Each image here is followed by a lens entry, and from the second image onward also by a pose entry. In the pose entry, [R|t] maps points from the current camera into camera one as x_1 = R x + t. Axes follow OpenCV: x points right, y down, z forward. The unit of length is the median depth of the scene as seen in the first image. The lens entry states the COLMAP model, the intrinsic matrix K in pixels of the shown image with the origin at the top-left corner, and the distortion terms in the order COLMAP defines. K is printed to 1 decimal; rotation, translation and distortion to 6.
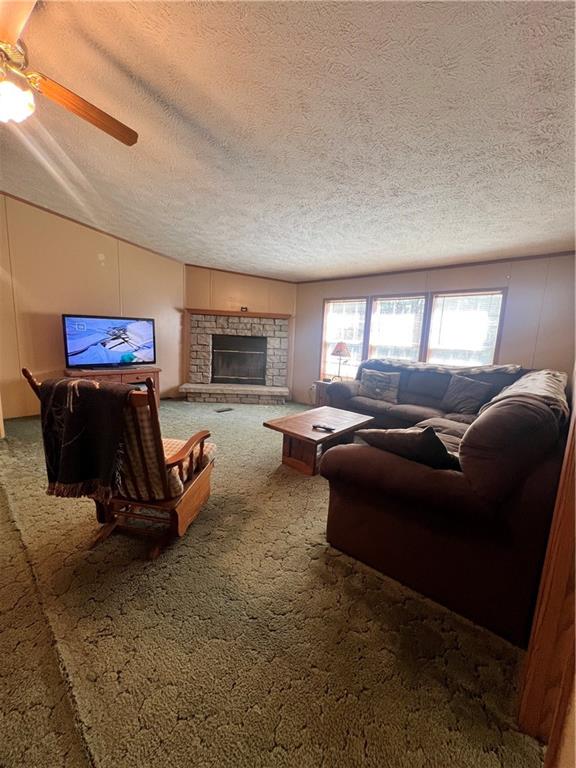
lens RADIAL K [[309.4, 0, 288.3], [0, 309.4, 386.7], [0, 0, 1]] dist [0.000352, -0.000136]
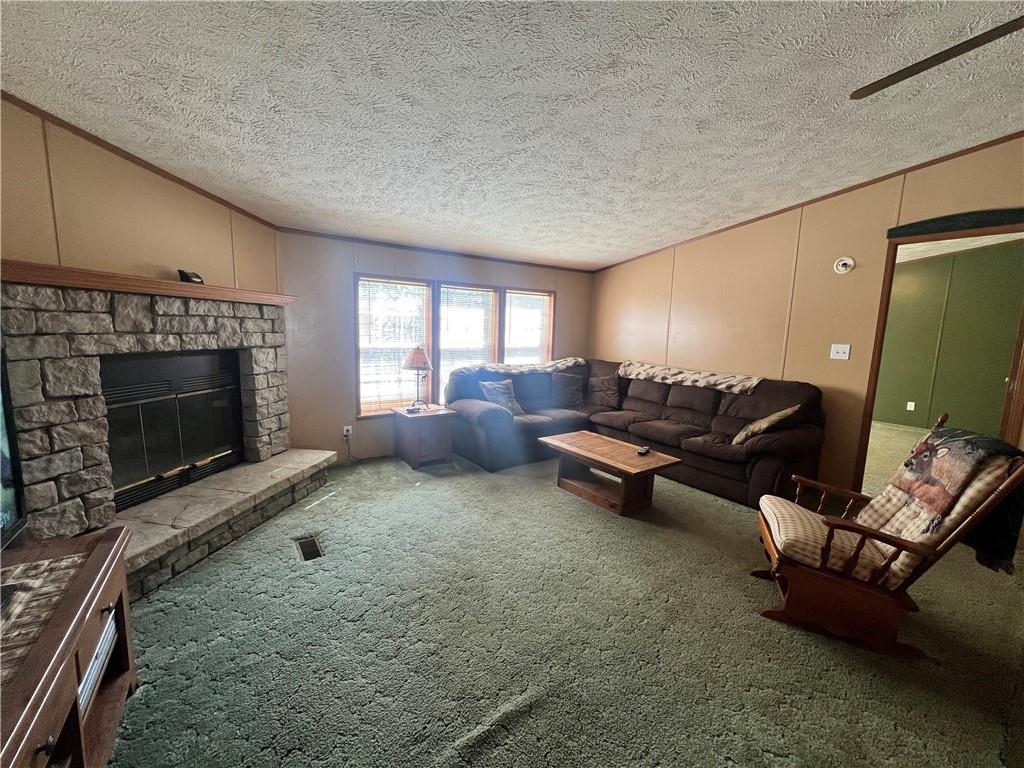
lens RADIAL K [[412.5, 0, 510.3], [0, 412.5, 380.7], [0, 0, 1]] dist [0.000352, -0.000136]
pose [[0.193650, -0.164692, 0.967148, -0.554653], [0.141926, 0.980142, 0.138487, -0.146148], [-0.970751, 0.110445, 0.213179, 0.549304]]
